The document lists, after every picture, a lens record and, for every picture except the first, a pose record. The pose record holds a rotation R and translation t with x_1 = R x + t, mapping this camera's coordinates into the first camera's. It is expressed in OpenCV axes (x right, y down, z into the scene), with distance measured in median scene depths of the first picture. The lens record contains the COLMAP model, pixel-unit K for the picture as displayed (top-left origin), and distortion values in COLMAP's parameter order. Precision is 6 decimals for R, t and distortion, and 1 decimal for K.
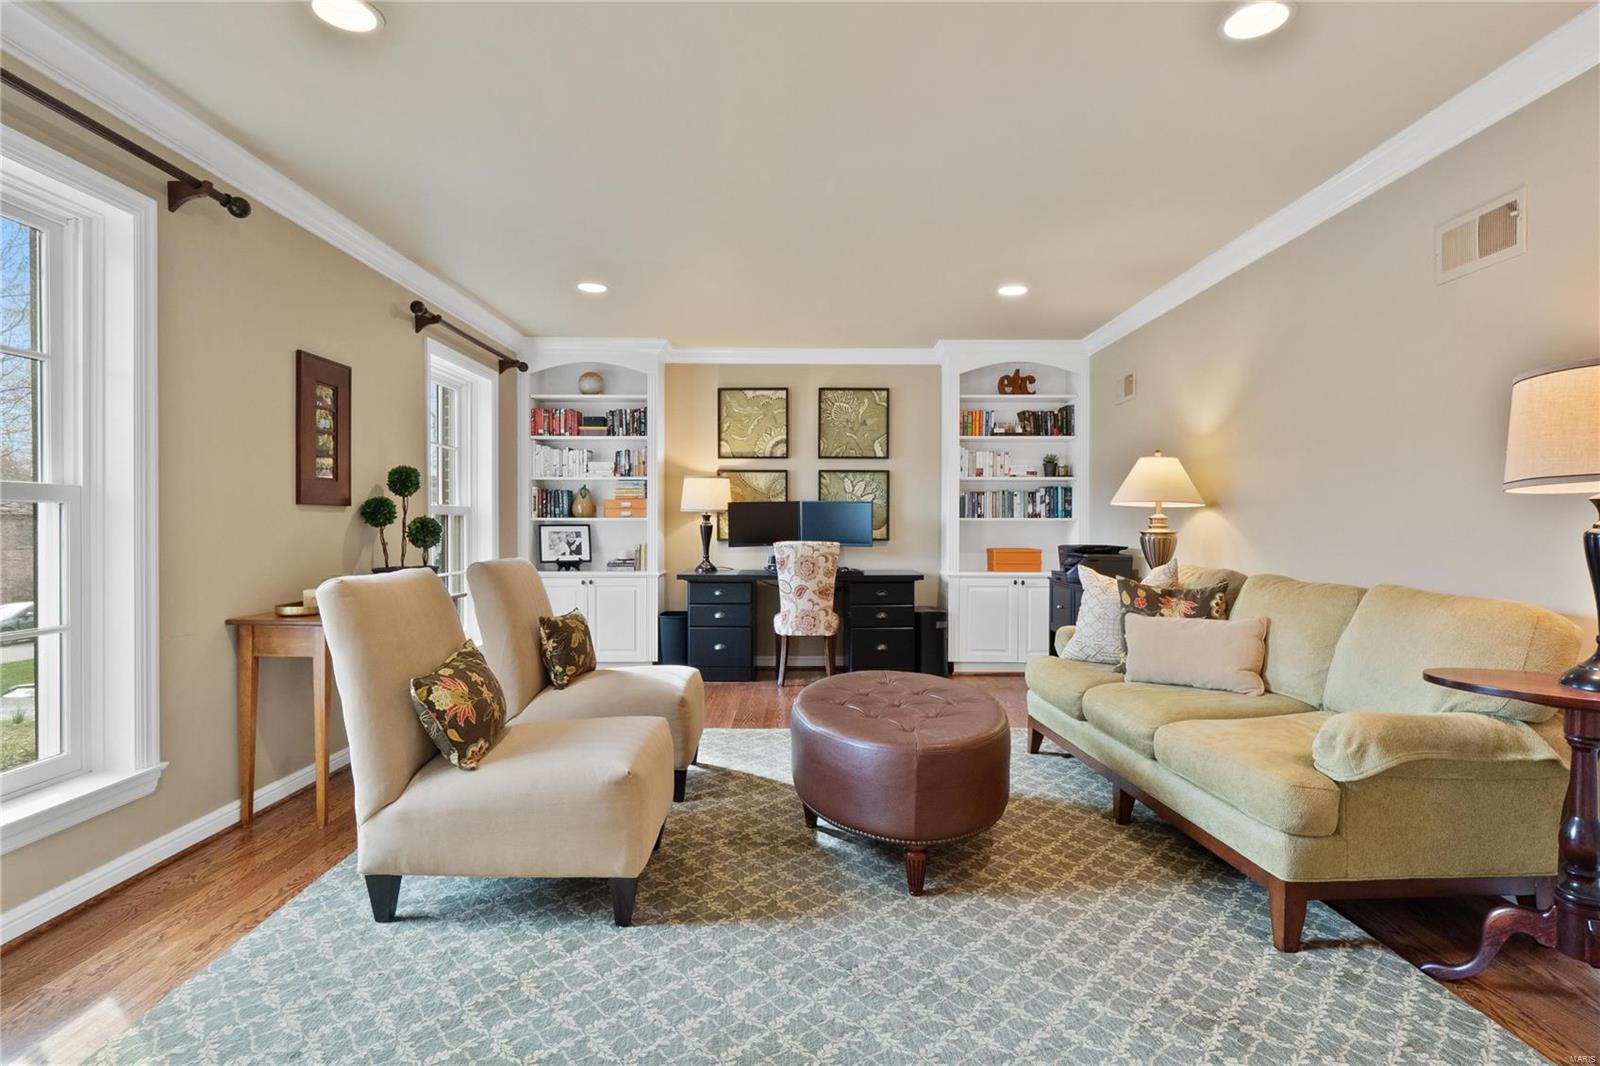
lens RADIAL K [[831.1, 0, 803.1], [0, 831.1, 527.5], [0, 0, 1]] dist [-0.001440, -0.002922]
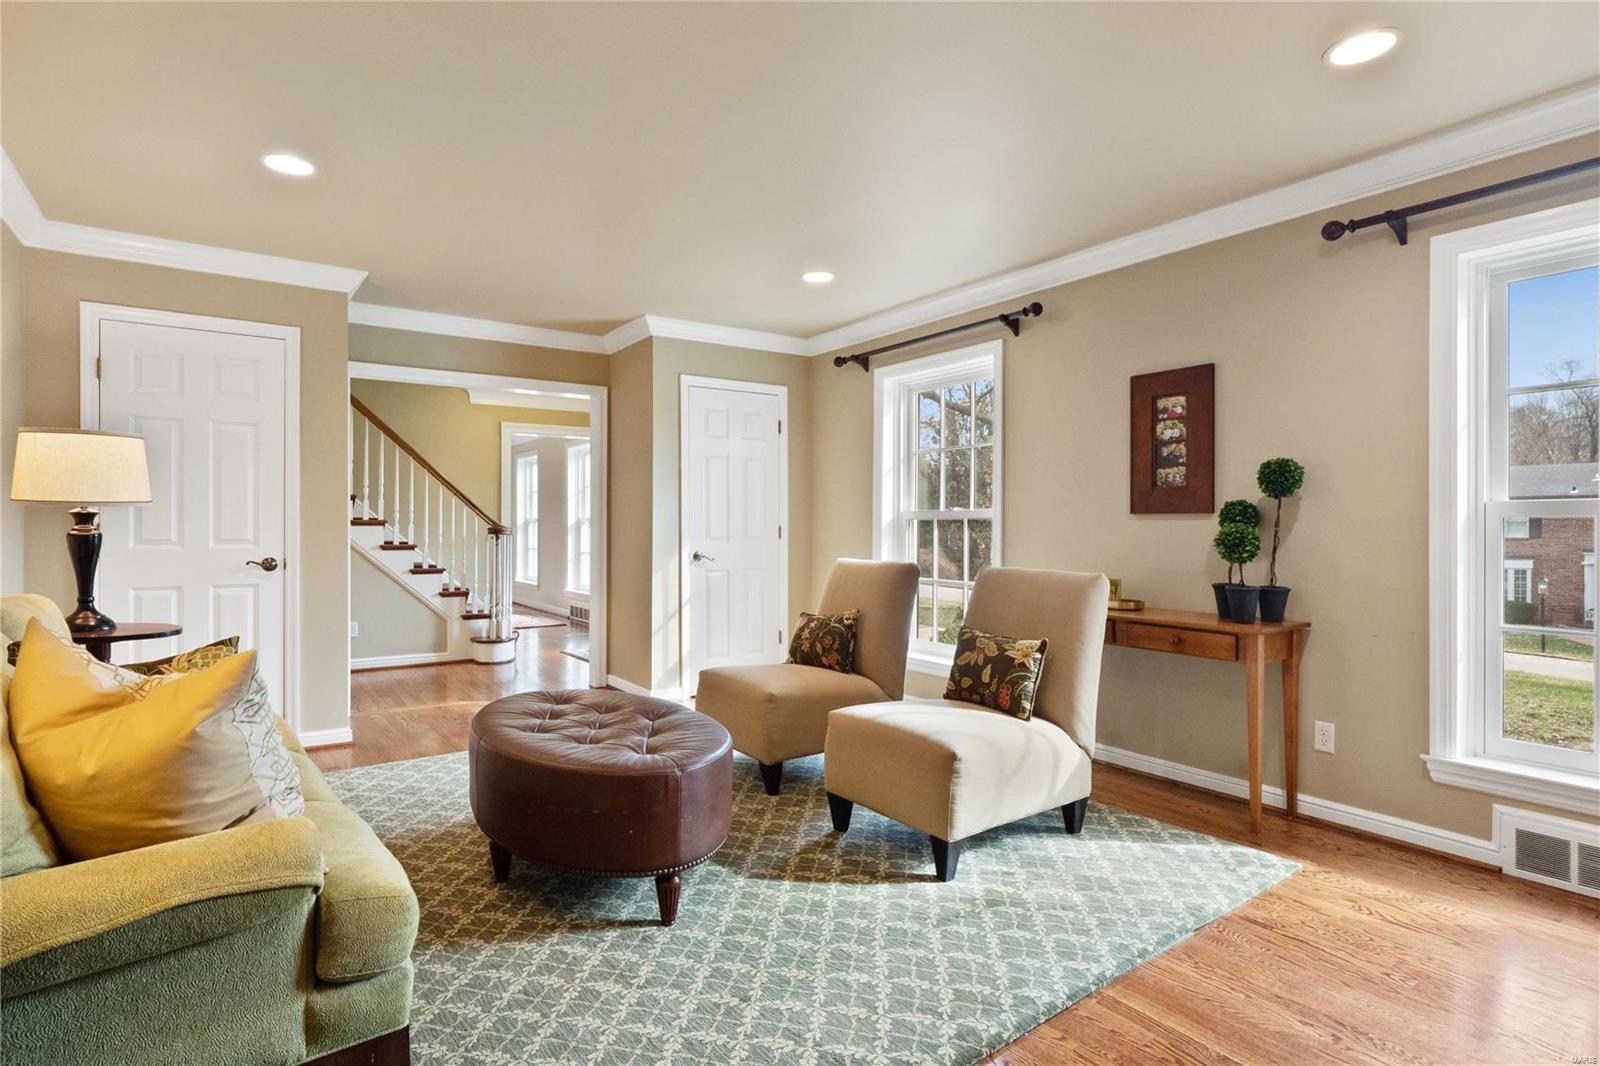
lens RADIAL K [[831.1, 0, 799.3], [0, 831.1, 529.6], [0, 0, 1]] dist [-0.001440, -0.002922]
pose [[-0.817134, -0.000334, -0.576448, 0.386848], [-0.007524, 0.999921, 0.010087, -0.013824], [0.576399, 0.012580, -0.817071, 1.578189]]
